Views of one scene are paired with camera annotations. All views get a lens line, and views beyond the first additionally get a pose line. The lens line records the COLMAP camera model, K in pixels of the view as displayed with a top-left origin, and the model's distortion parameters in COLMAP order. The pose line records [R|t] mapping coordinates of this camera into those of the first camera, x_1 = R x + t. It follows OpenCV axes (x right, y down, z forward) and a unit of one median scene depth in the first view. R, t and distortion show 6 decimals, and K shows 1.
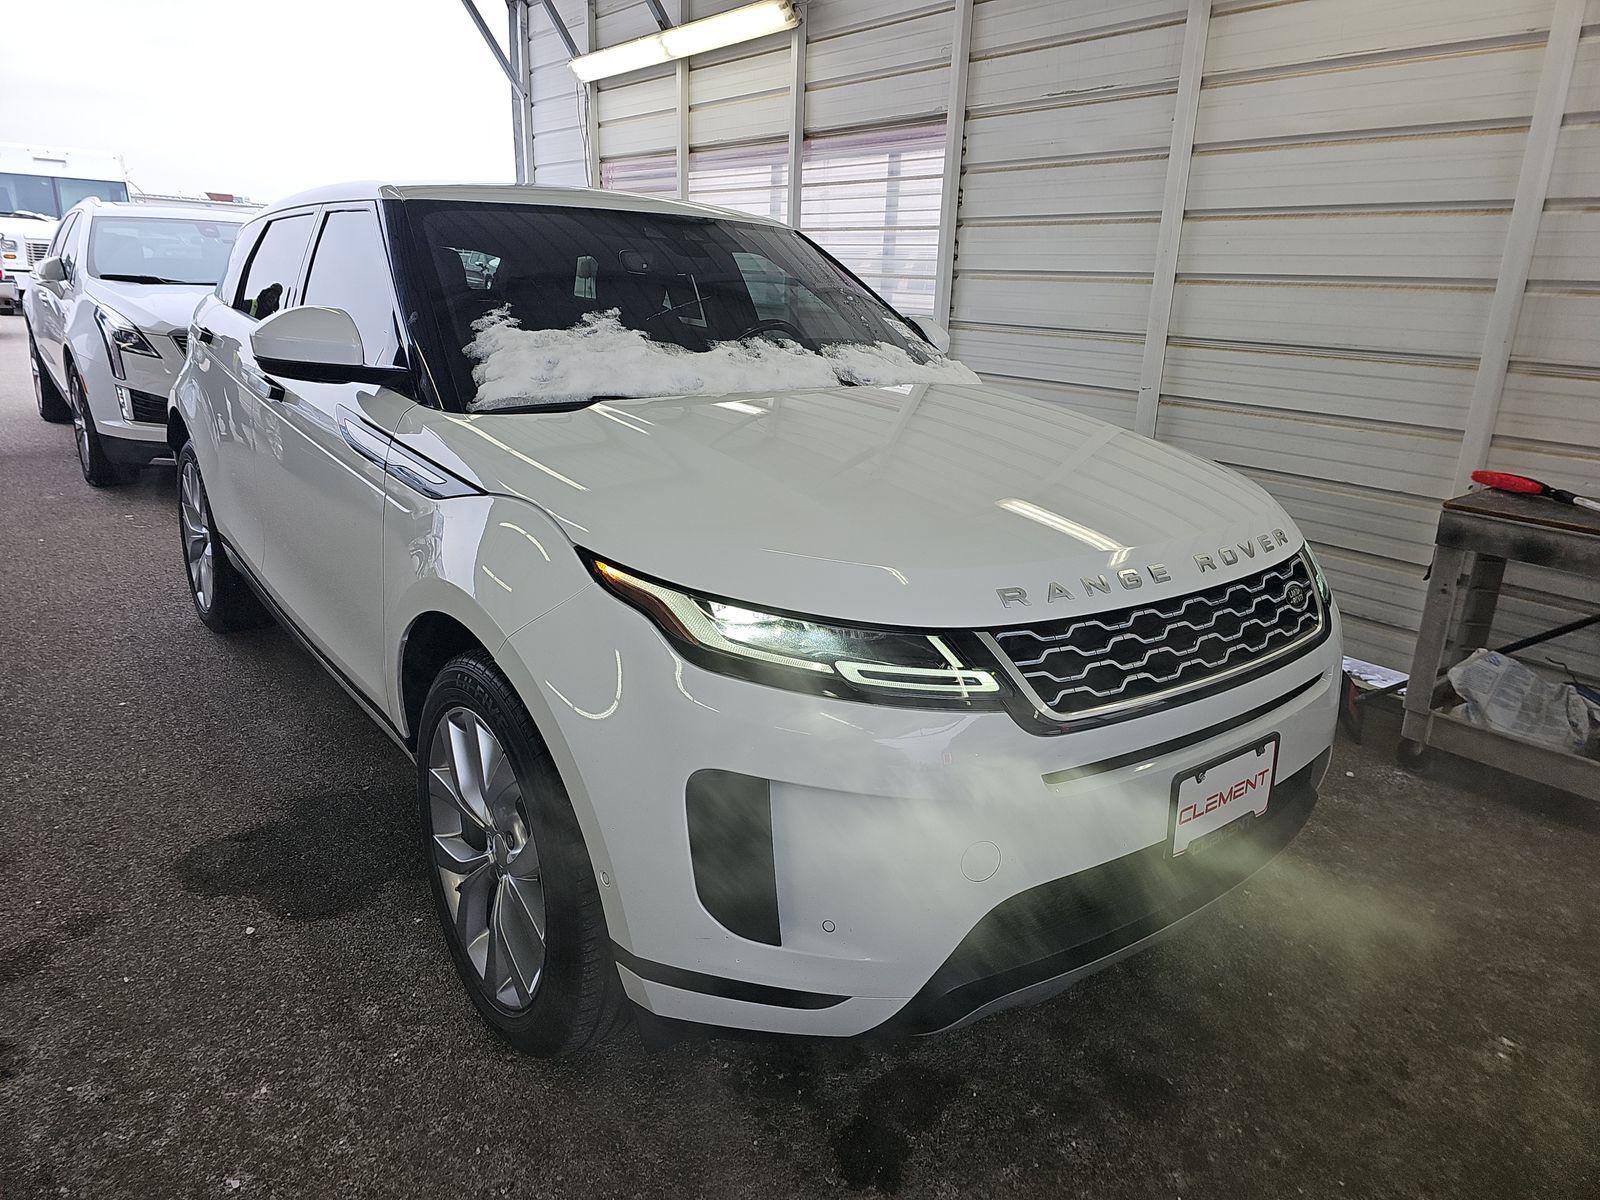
lens RADIAL K [[1105.1, 0, 801.3], [0, 1105.1, 593.1], [0, 0, 1]] dist [-0.003215, -0.074456]
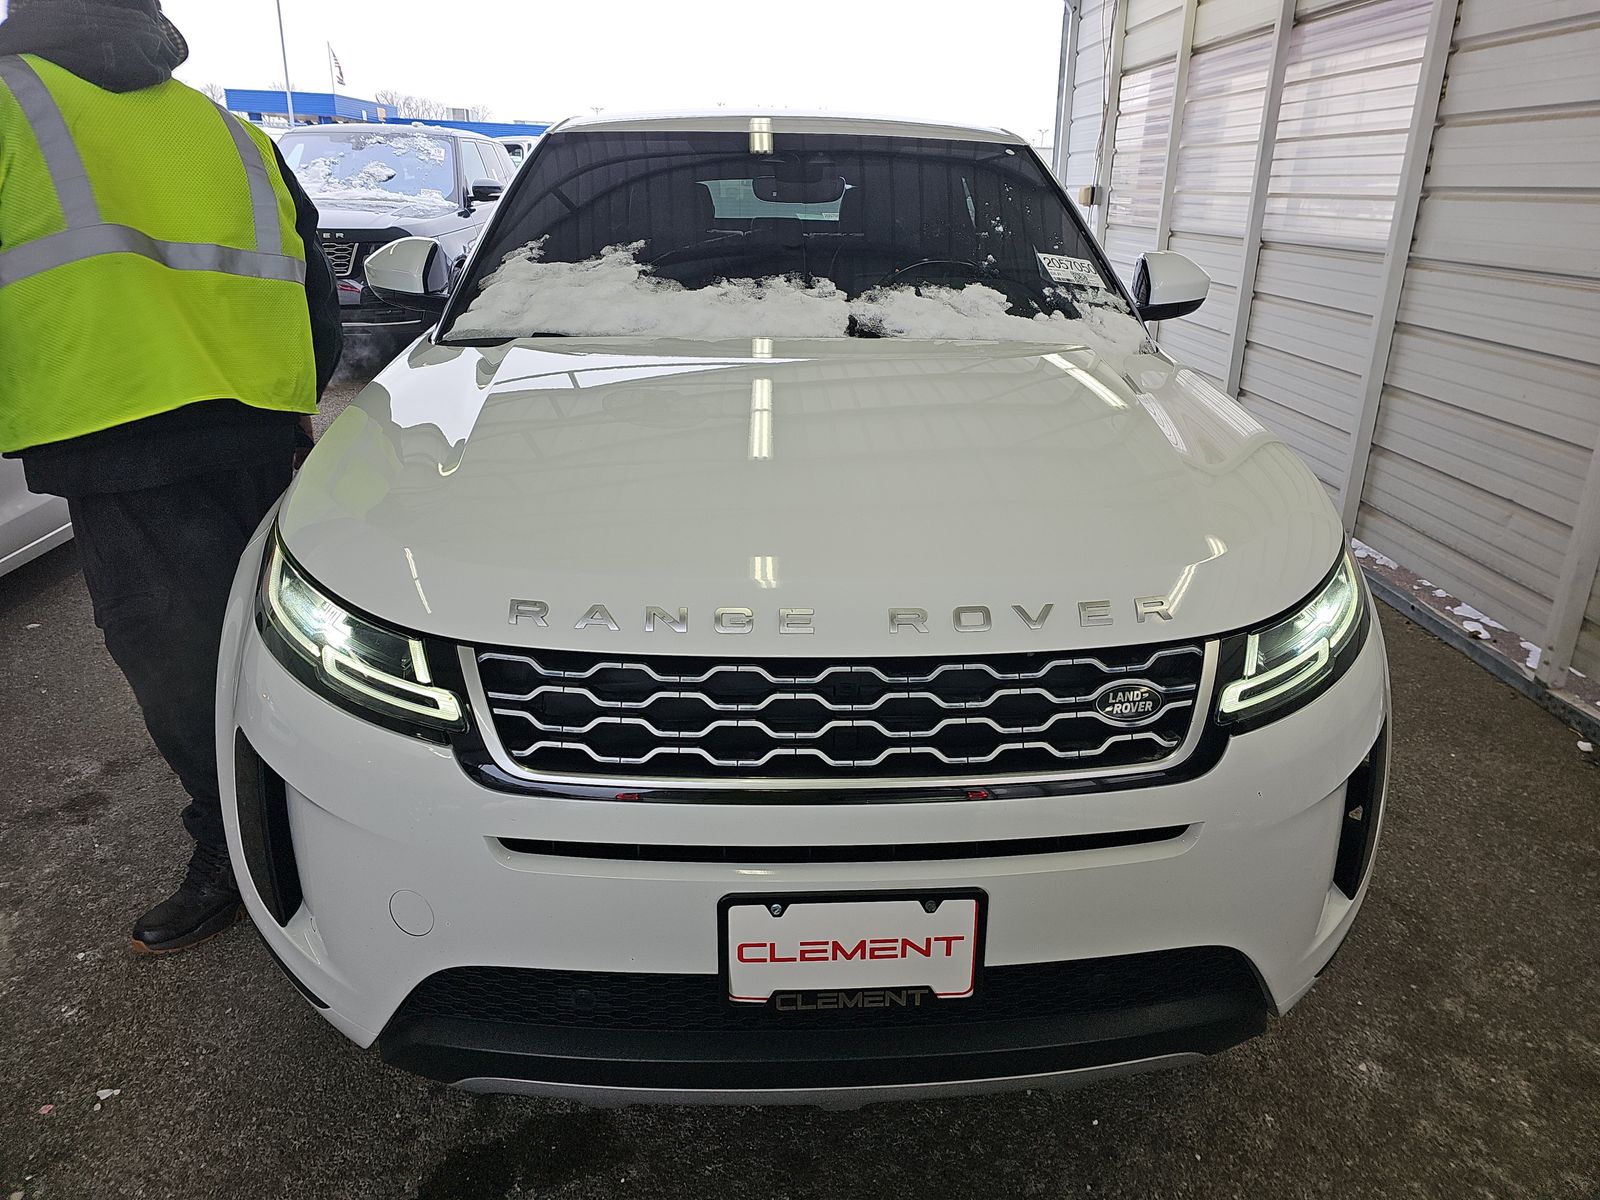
lens RADIAL K [[1049.7, 0, 797.3], [0, 1049.7, 598.1], [0, 0, 1]] dist [0.069505, -0.061050]
pose [[0.819438, 0.189599, -0.540901, 0.520578], [-0.148466, 0.981708, 0.119195, -0.087029], [0.553606, -0.017367, 0.832597, 0.318466]]
